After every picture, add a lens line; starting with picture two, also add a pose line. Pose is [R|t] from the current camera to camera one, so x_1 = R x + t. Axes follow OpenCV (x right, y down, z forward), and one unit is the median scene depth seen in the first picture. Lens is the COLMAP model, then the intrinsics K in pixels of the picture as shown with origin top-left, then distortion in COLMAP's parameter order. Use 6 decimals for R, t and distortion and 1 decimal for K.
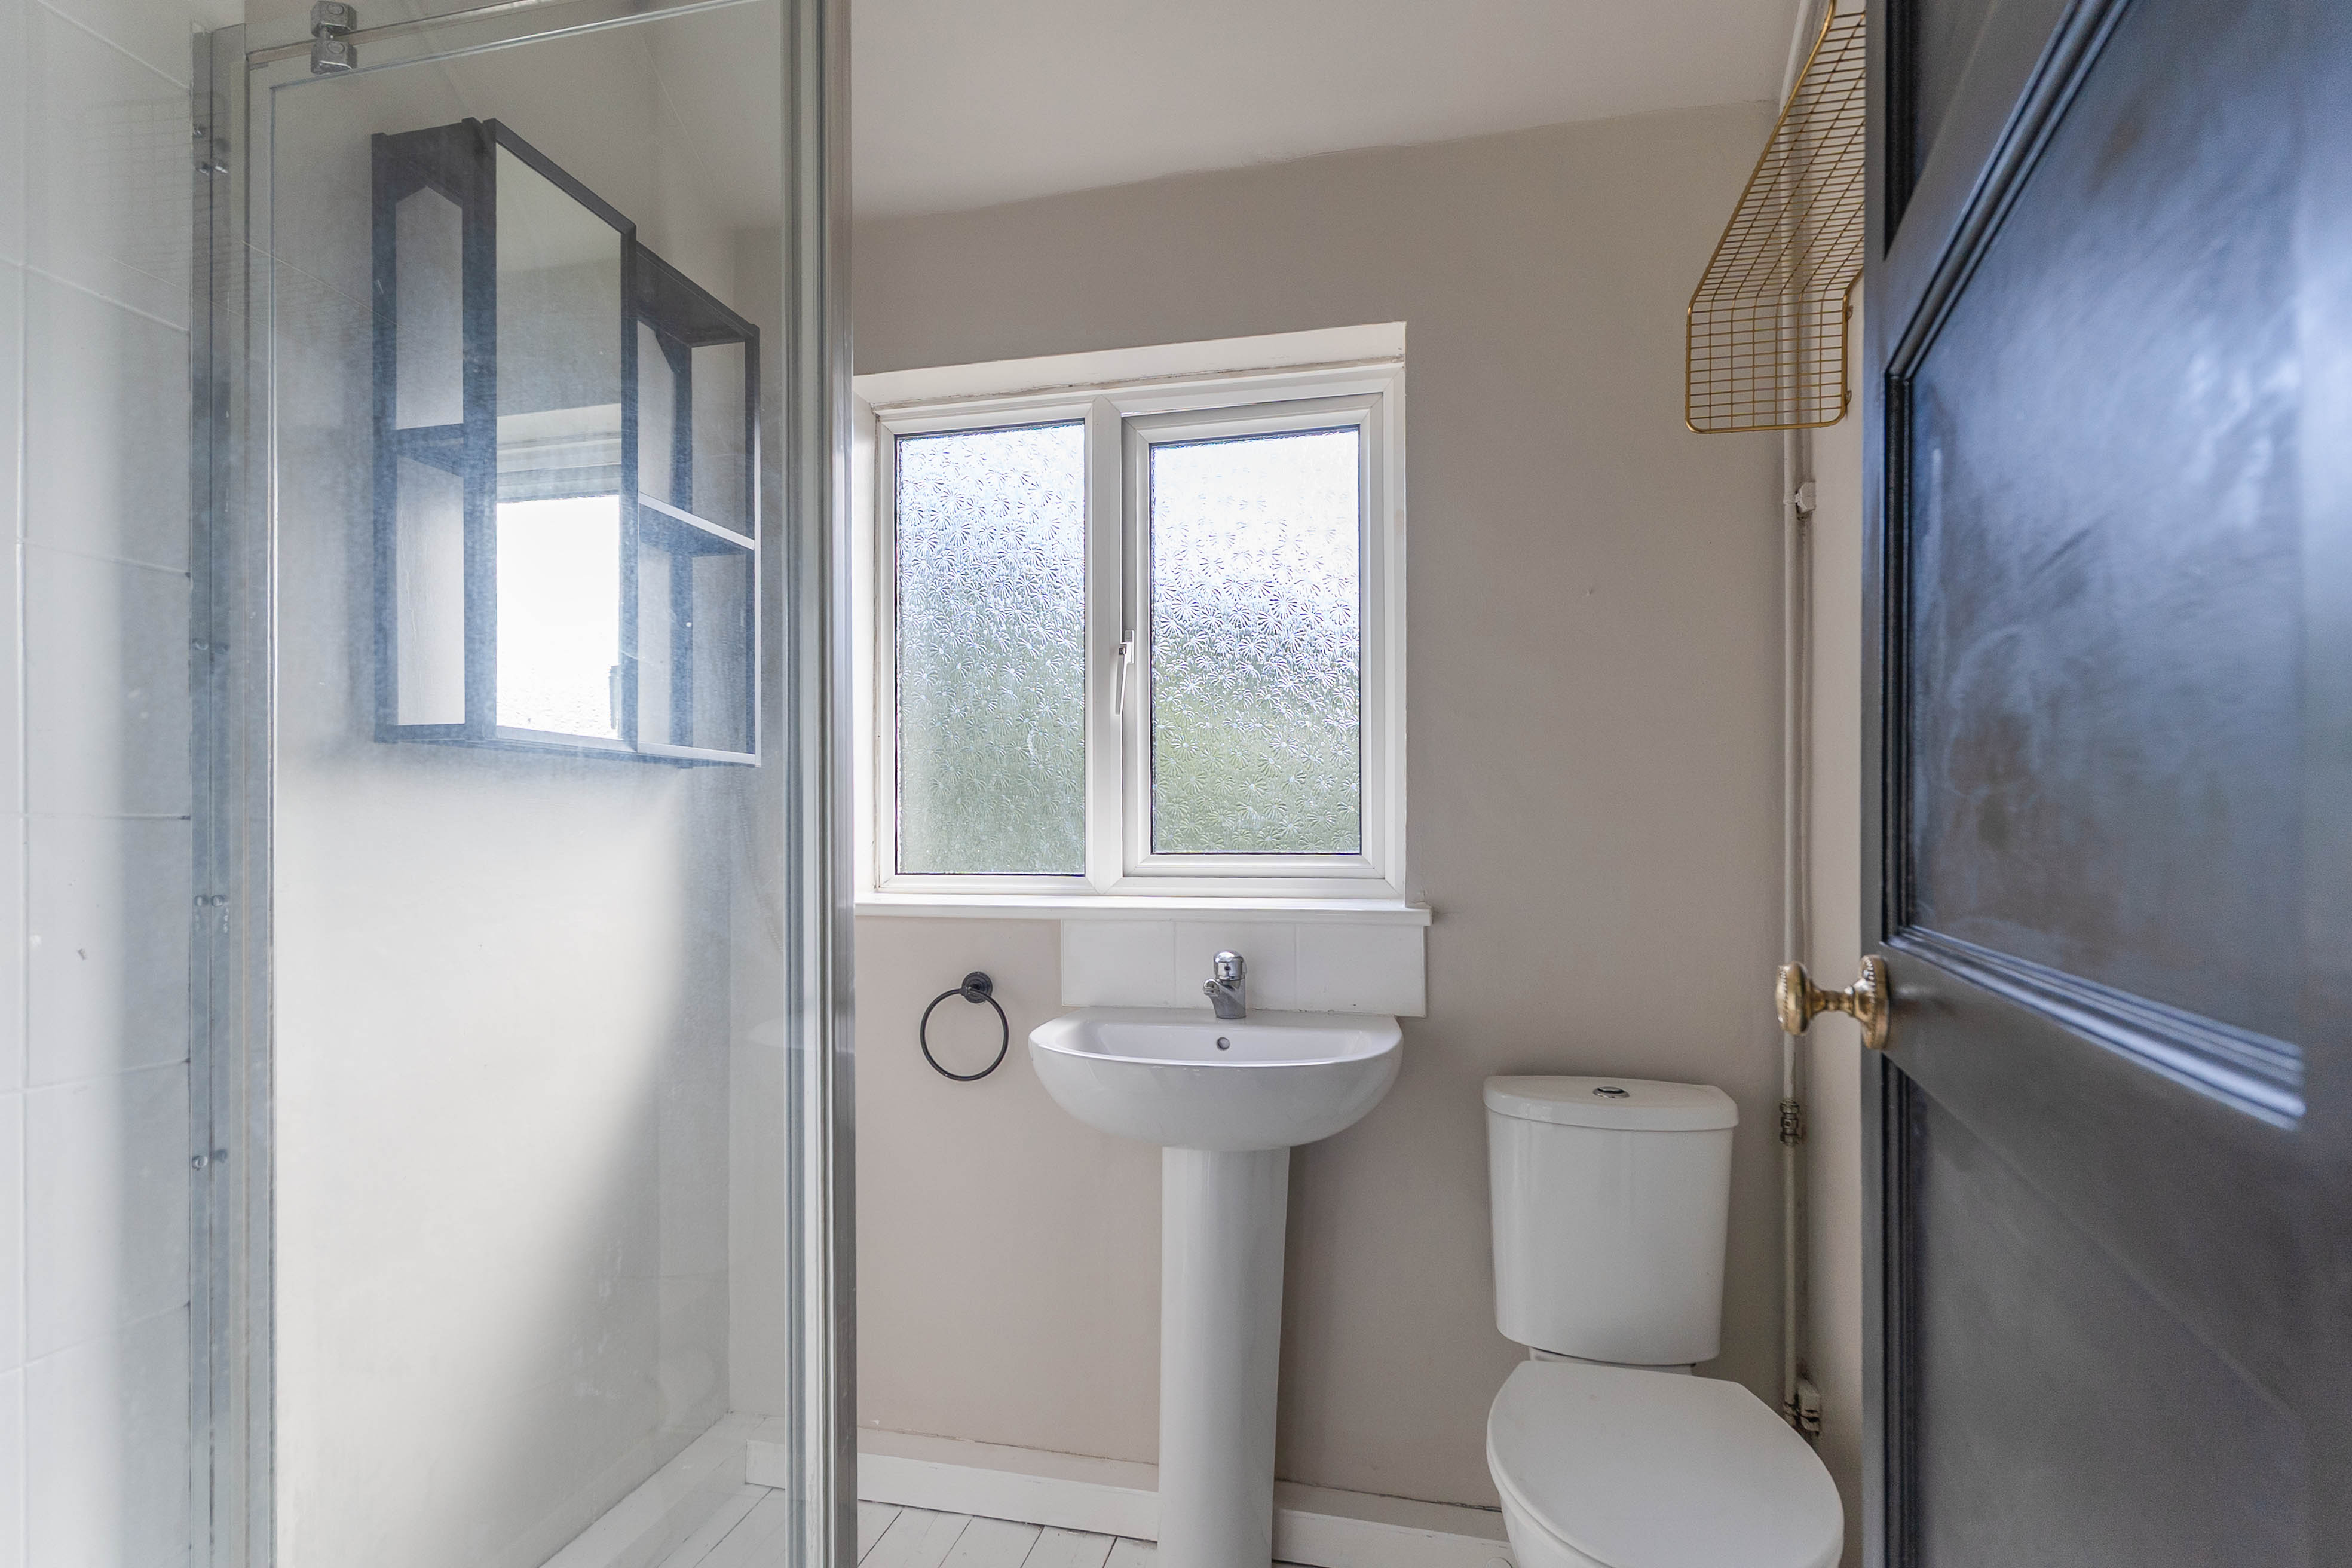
lens RADIAL K [[1145.5, 0, 1173.7], [0, 1145.5, 814.2], [0, 0, 1]] dist [0.000908, 0.000122]
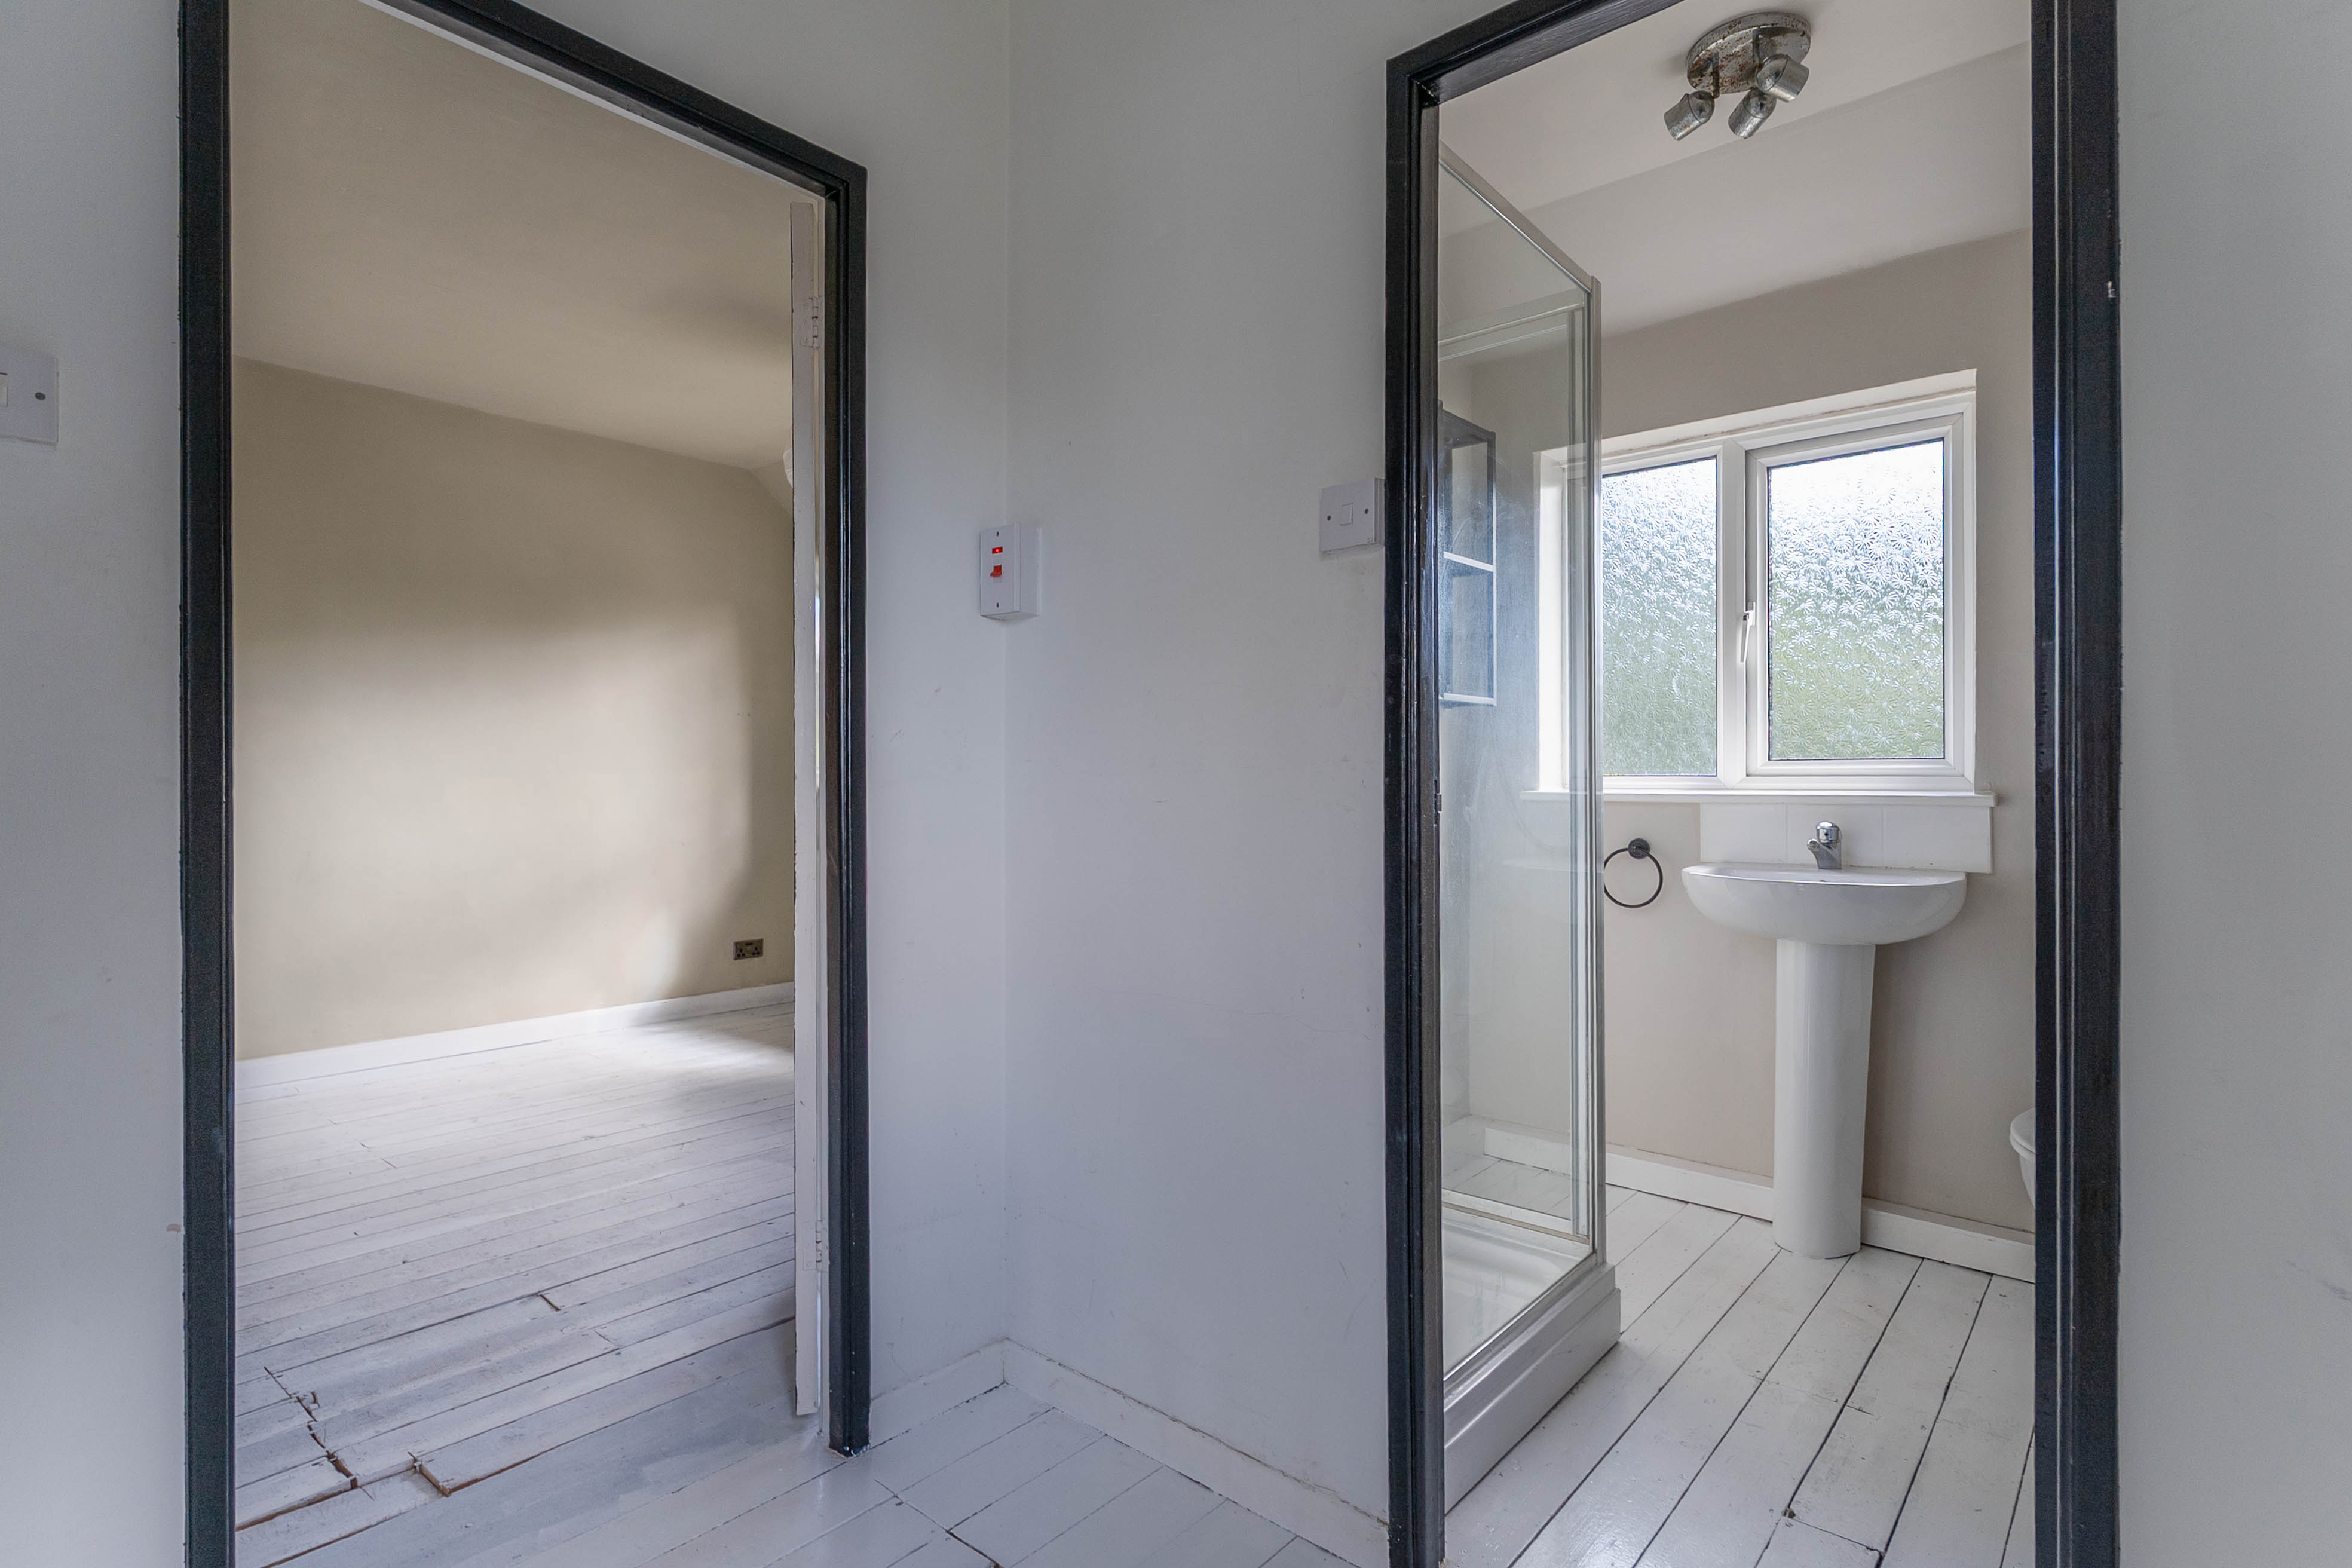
lens RADIAL K [[1160.7, 0, 1176.0], [0, 1160.7, 784.0], [0, 0, 1]] dist [-0.005365, -0.000646]
pose [[0.881538, 0.001884, -0.472110, 0.011269], [0.008387, 0.999772, 0.019650, 0.030465], [0.472039, -0.021282, 0.881321, -0.617939]]
